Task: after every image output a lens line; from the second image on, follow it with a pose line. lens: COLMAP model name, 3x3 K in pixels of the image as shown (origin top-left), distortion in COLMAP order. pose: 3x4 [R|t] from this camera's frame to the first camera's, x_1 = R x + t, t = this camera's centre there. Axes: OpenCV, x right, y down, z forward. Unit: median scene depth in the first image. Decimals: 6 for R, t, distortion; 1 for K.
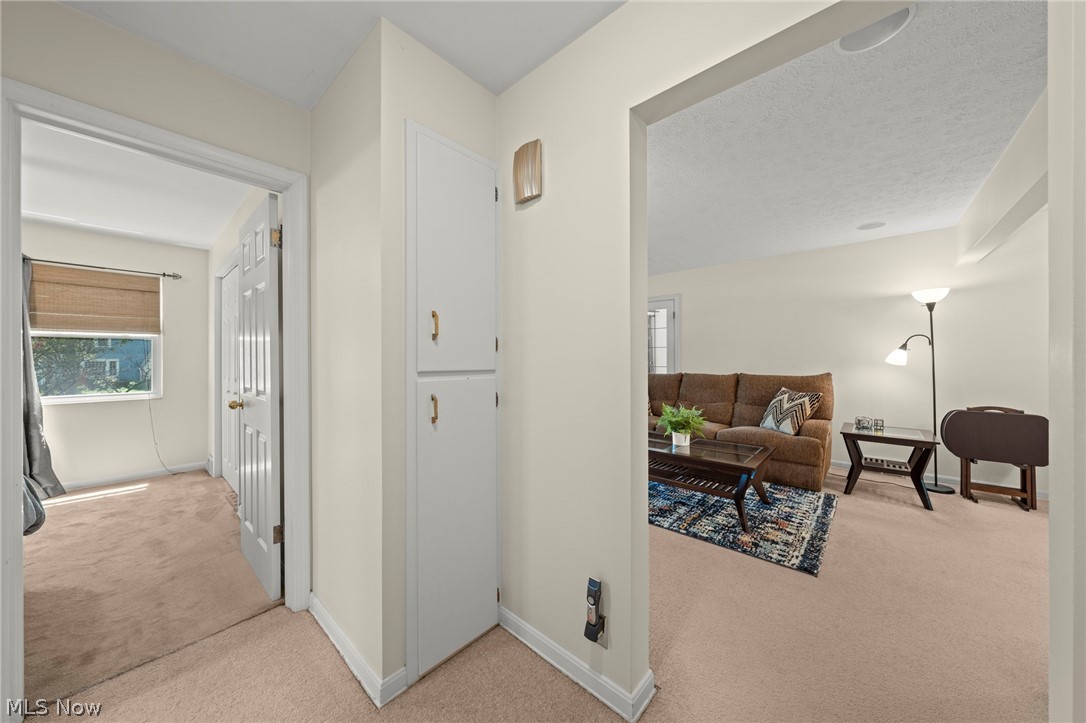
lens RADIAL K [[370.6, 0, 535.5], [0, 370.6, 360.8], [0, 0, 1]] dist [-0.001538, -0.000232]
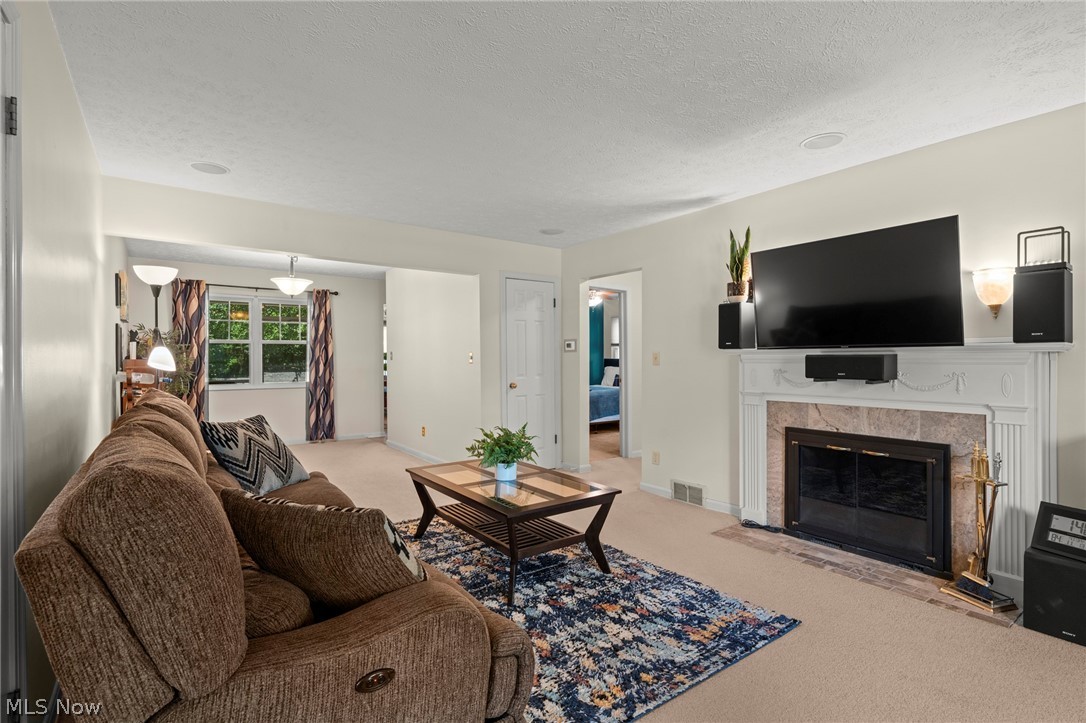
lens RADIAL K [[511.1, 0, 543.3], [0, 511.1, 359.8], [0, 0, 1]] dist [0.000949, 0.000282]
pose [[-0.982171, 0.006856, 0.187867, 0.121556], [0.008397, 0.999937, 0.007407, -0.009805], [-0.187804, 0.008852, -0.982167, 1.797764]]
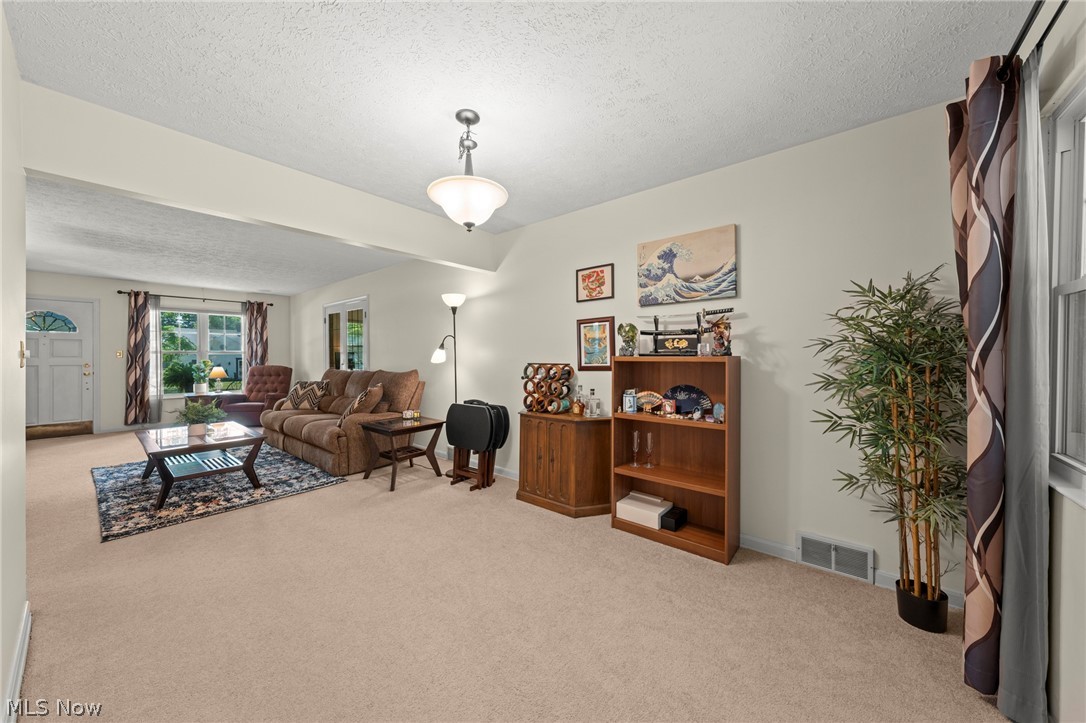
lens RADIAL K [[391.6, 0, 551.5], [0, 391.6, 356.2], [0, 0, 1]] dist [-0.001819, -0.000247]
pose [[0.998802, 0.005194, 0.048650, 1.265915], [-0.005055, 0.999983, -0.002983, -0.006177], [-0.048665, 0.002733, 0.998811, -0.185408]]
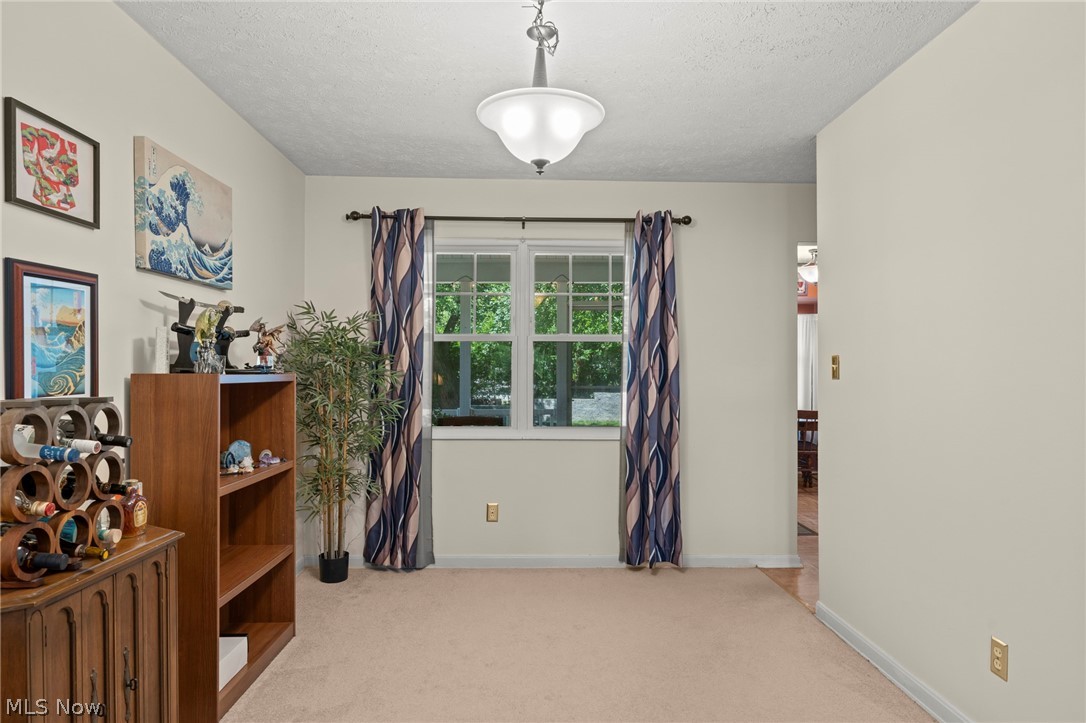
lens RADIAL K [[649.0, 0, 541.7], [0, 649.0, 368.4], [0, 0, 1]] dist [-0.000325, 0.000473]
pose [[-0.694089, 0.008786, 0.719836, 0.739472], [0.003368, 0.999954, -0.008958, -0.008007], [-0.719882, -0.003793, -0.694086, 0.817522]]
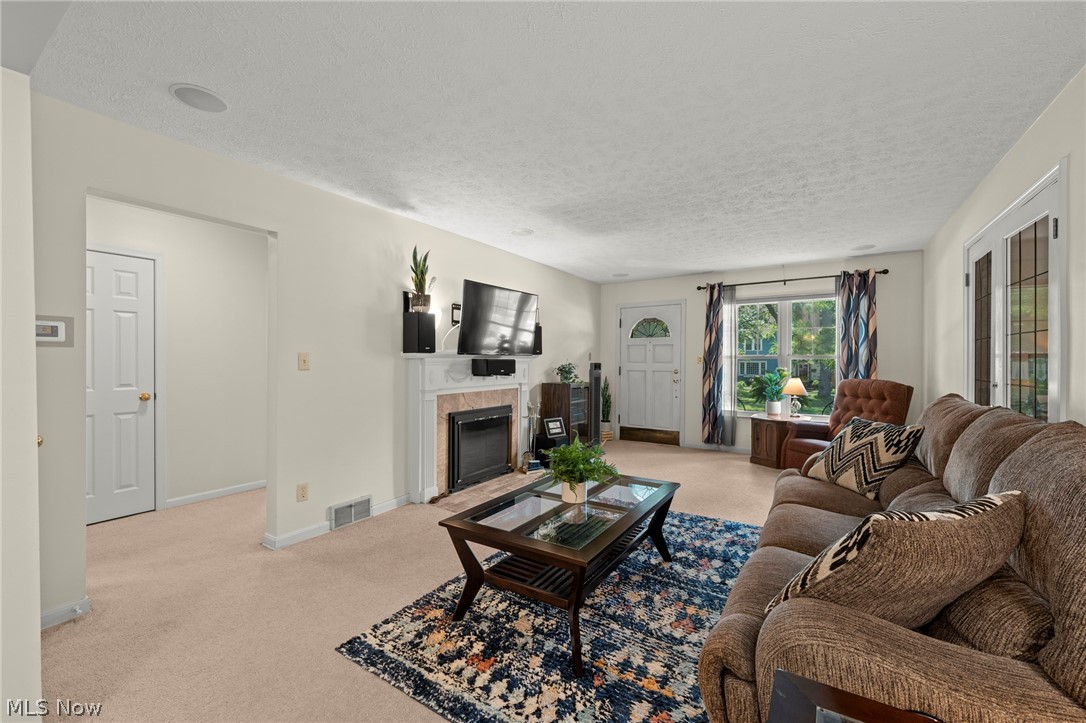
lens RADIAL K [[441.8, 0, 532.9], [0, 441.8, 365.5], [0, 0, 1]] dist [-0.001740, -0.000995]
pose [[0.155897, 0.016952, -0.987628, 1.019520], [-0.007457, 0.999844, 0.015984, -0.010785], [0.987745, 0.004873, 0.155999, 0.748582]]
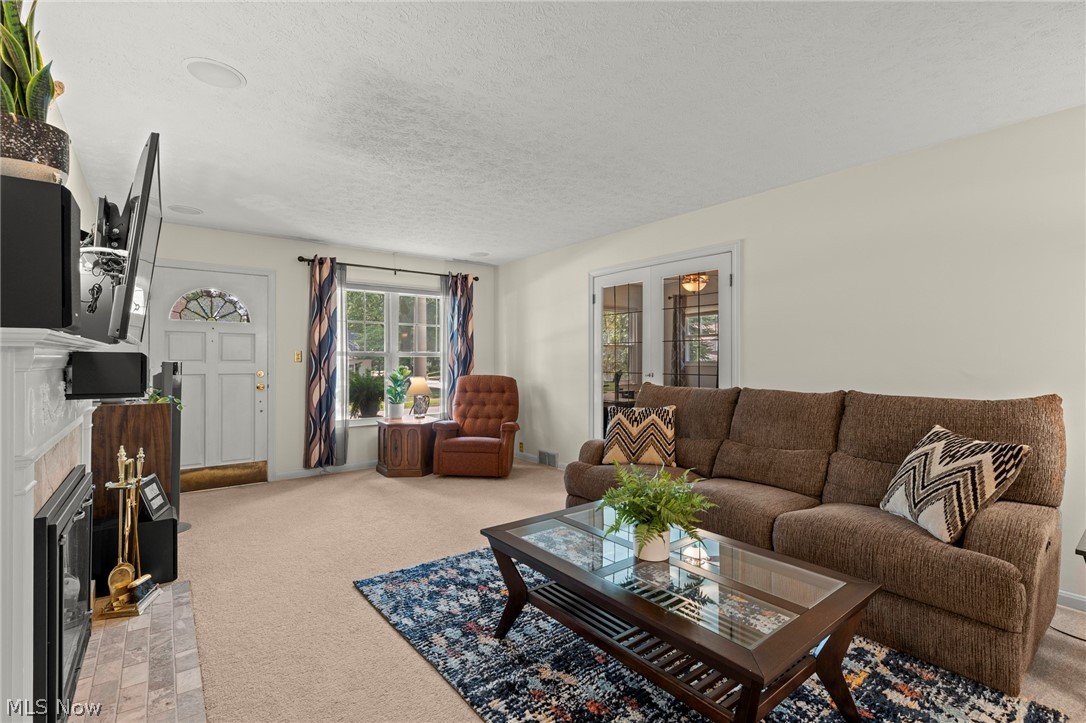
lens RADIAL K [[494.8, 0, 544.2], [0, 494.8, 363.9], [0, 0, 1]] dist [0.003398, 0.003057]
pose [[0.987956, 0.009638, -0.154436, 0.325838], [-0.008974, 0.999947, 0.004991, -0.003065], [0.154476, -0.003545, 0.987990, 0.367294]]
